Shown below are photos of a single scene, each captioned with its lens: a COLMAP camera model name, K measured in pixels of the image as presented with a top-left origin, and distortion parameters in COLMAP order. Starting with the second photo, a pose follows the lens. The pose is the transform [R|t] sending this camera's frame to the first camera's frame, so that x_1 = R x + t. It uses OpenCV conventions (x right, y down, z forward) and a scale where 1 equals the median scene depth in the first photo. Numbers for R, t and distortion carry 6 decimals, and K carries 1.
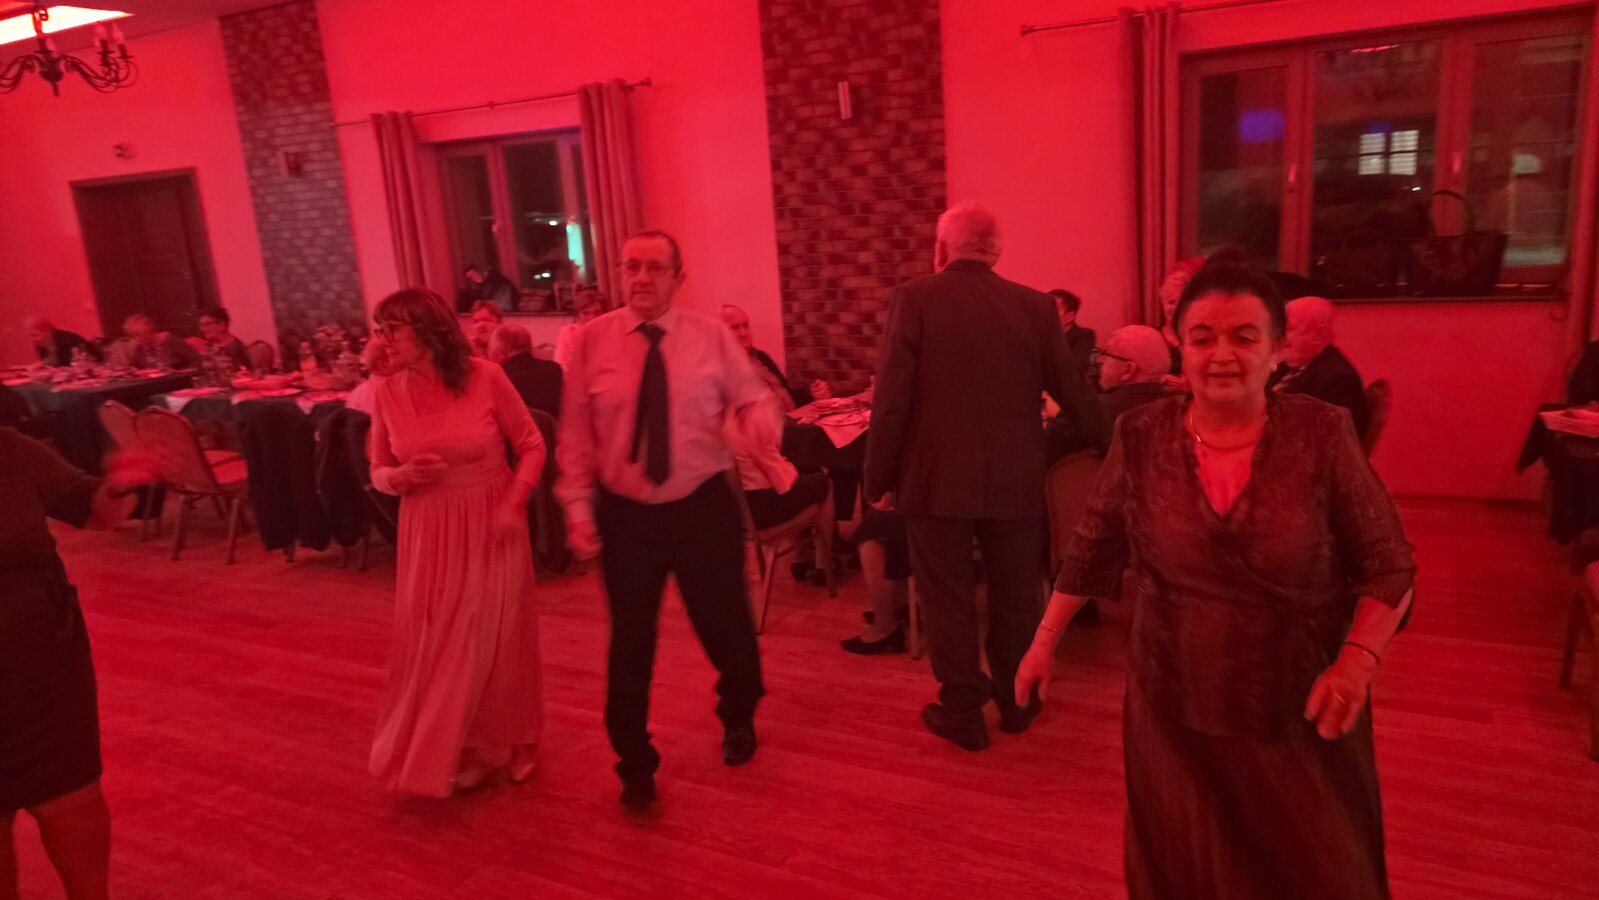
lens RADIAL K [[1077.8, 0, 808.3], [0, 1077.8, 461.5], [0, 0, 1]] dist [0.037291, -0.032086]
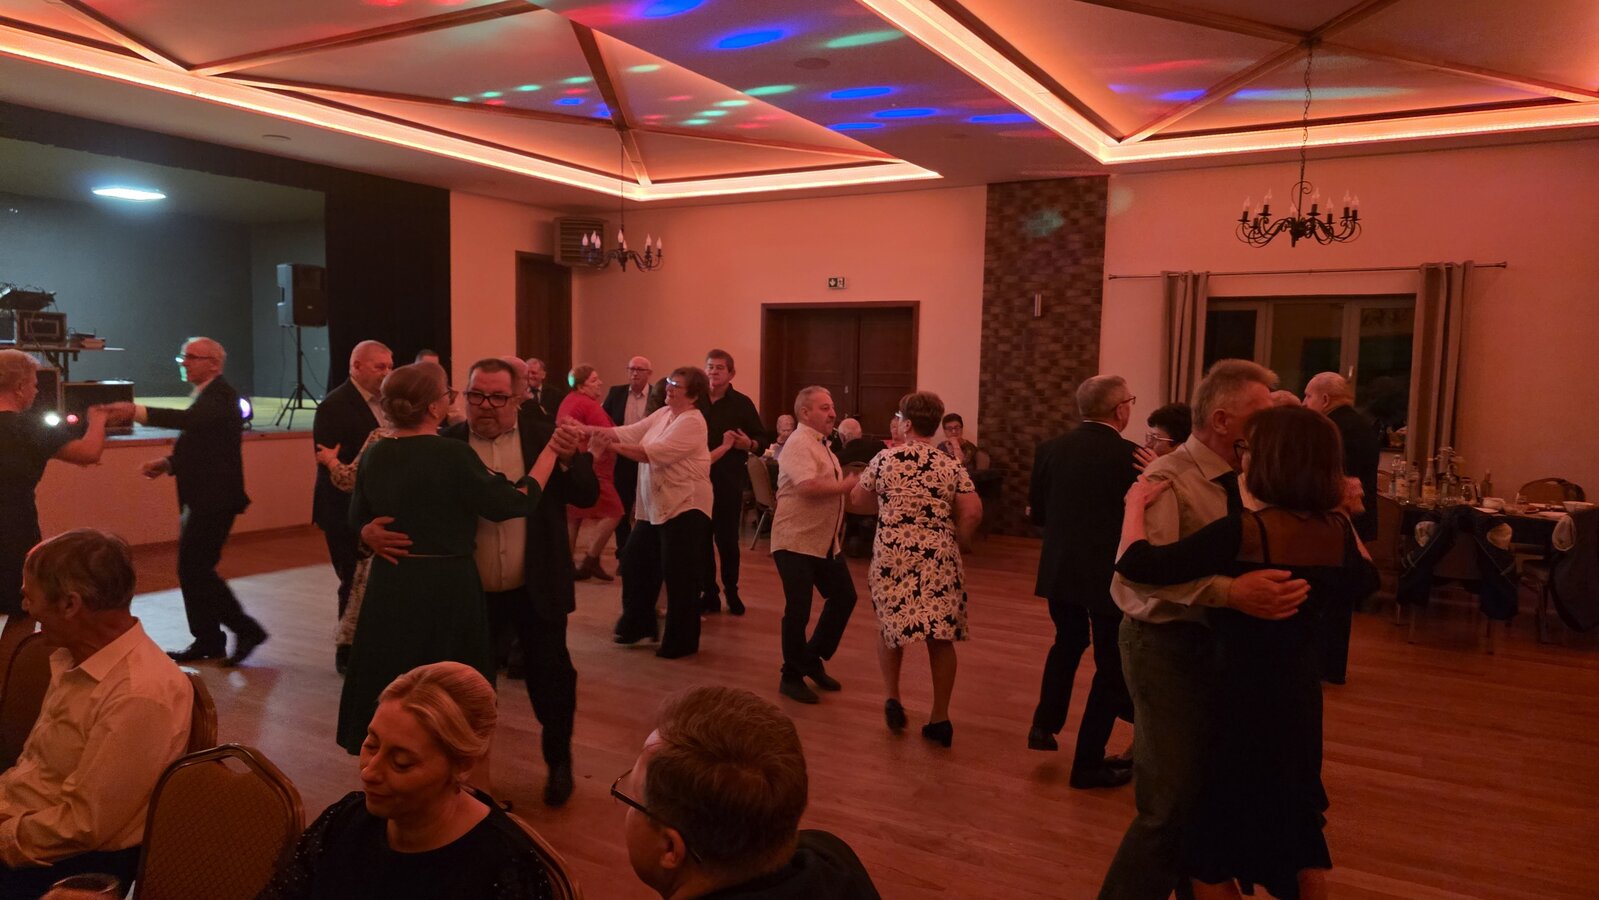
lens RADIAL K [[1077.8, 0, 783.2], [0, 1077.8, 469.3], [0, 0, 1]] dist [0.037291, -0.032086]
pose [[0.996081, 0.081593, -0.034138, -0.939384], [-0.085422, 0.987545, -0.132130, 0.113419], [0.022931, 0.134528, 0.990644, -0.209410]]
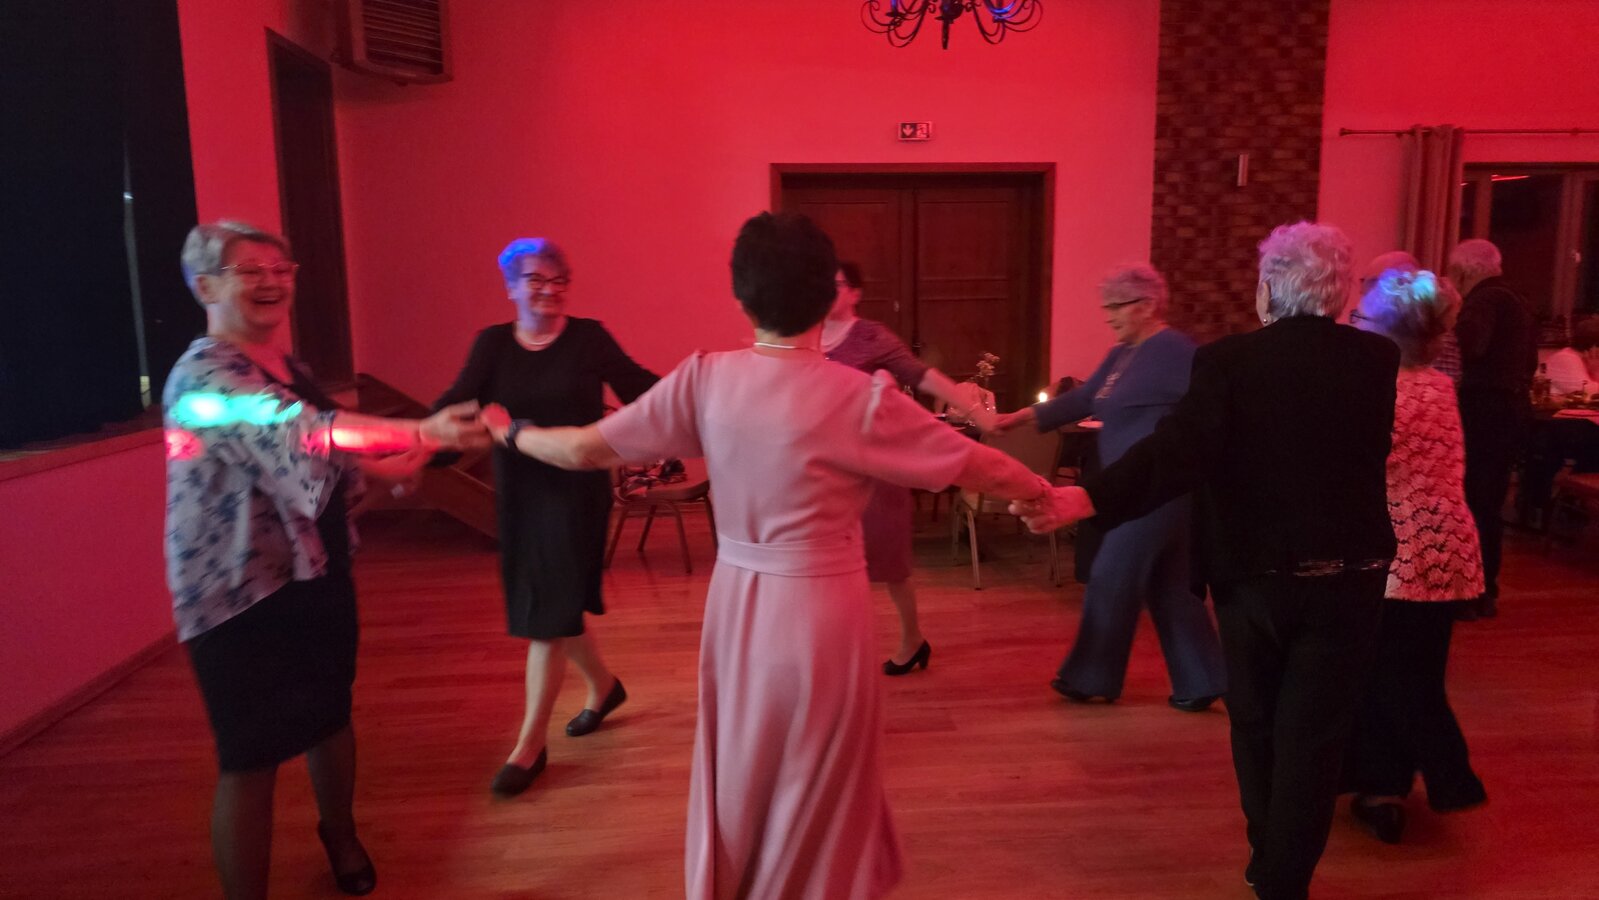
lens RADIAL K [[1077.8, 0, 799.2], [0, 1077.8, 440.1], [0, 0, 1]] dist [0.037291, -0.032086]
pose [[0.836196, -0.023147, 0.547941, -1.636557], [0.087272, 0.991994, -0.091279, -0.028043], [-0.541442, 0.124148, 0.831522, 0.686982]]
